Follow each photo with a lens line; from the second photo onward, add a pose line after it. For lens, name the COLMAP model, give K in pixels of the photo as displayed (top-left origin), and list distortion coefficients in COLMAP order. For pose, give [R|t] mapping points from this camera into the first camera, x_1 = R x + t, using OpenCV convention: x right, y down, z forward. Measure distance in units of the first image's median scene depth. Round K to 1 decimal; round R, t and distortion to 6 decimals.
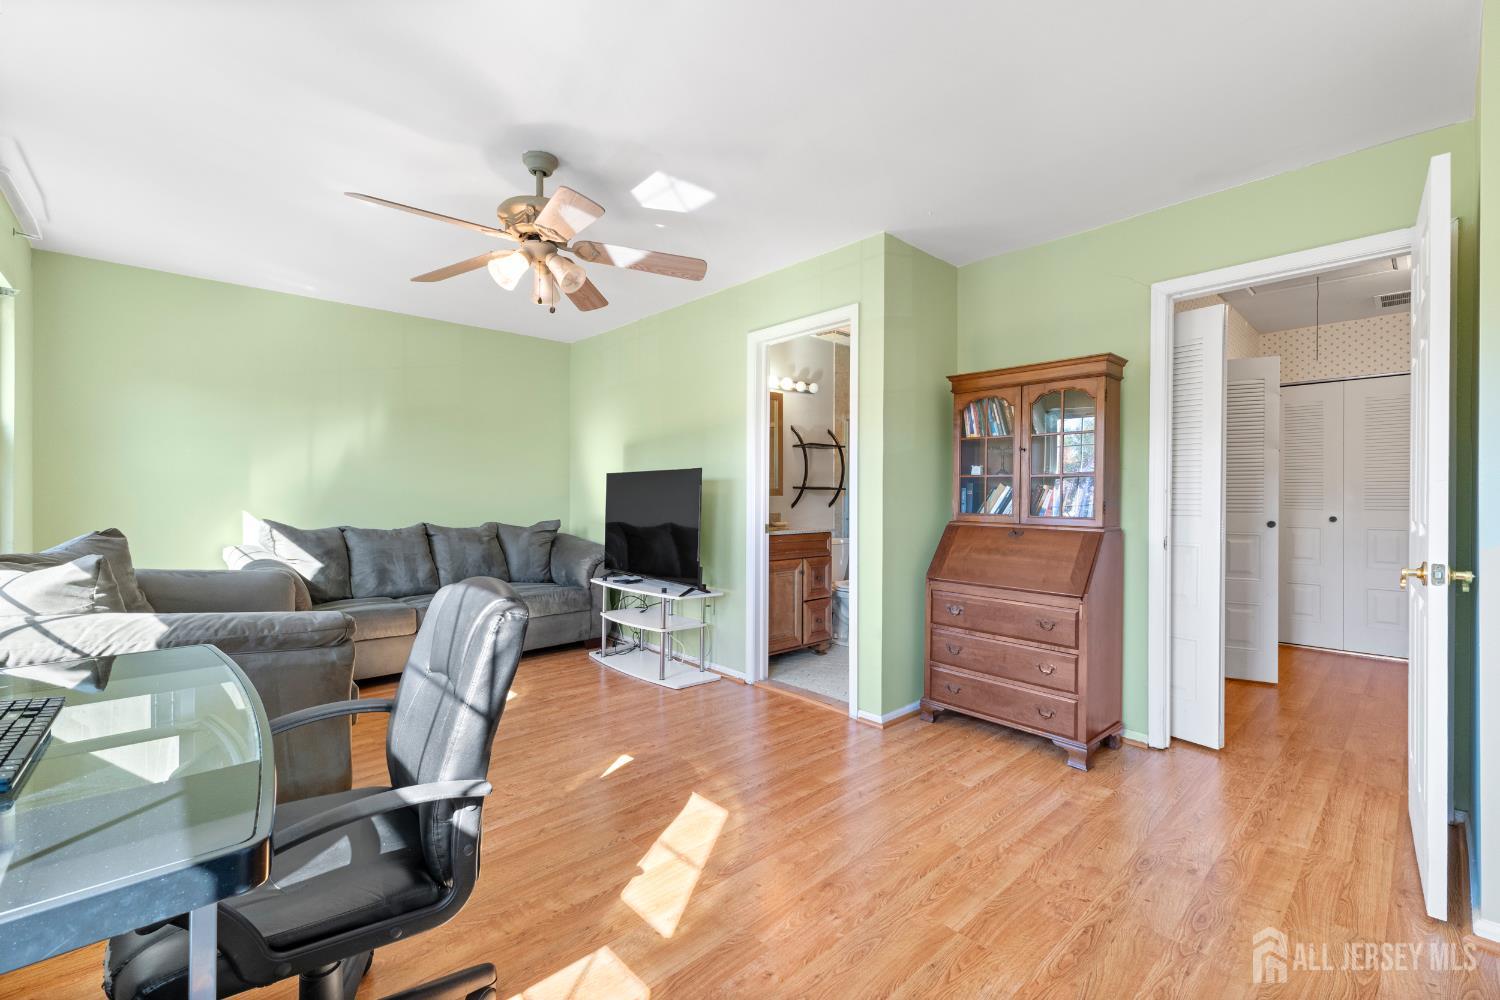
lens RADIAL K [[632.3, 0, 750.0], [0, 632.3, 500.0], [0, 0, 1]] dist [0.002135, 0.000140]
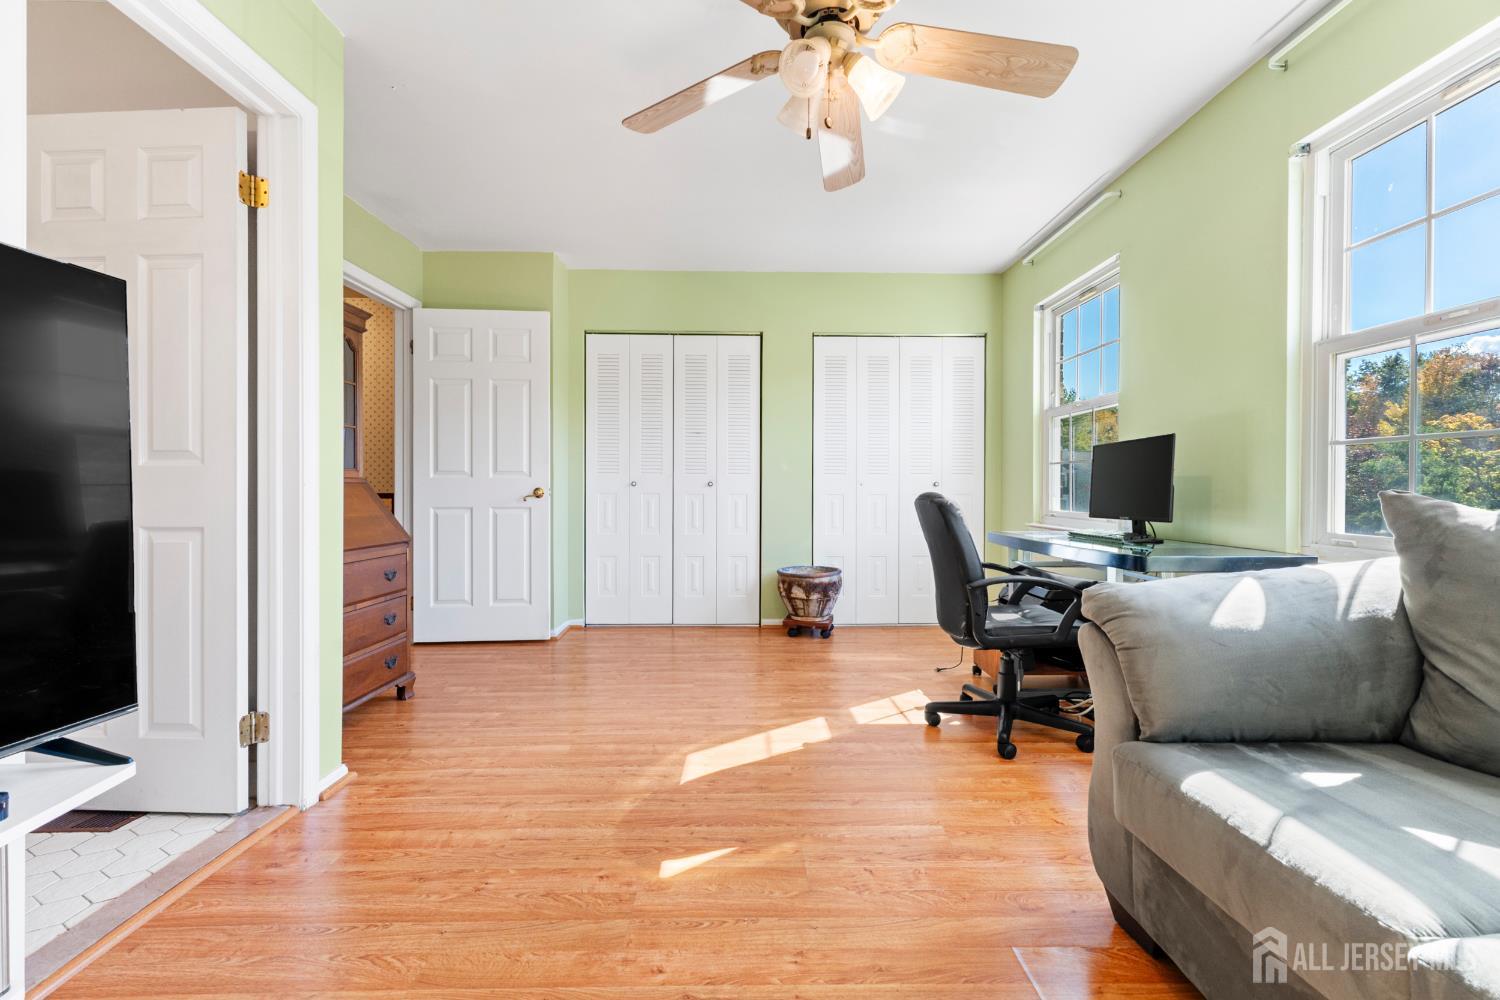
lens RADIAL K [[632.3, 0, 750.0], [0, 632.3, 500.0], [0, 0, 1]] dist [0.002135, 0.000140]
pose [[-0.746632, -0.014425, 0.665081, -0.545092], [-0.005123, 0.999860, 0.015935, 0.048340], [-0.665218, 0.008490, -0.746601, 1.187279]]
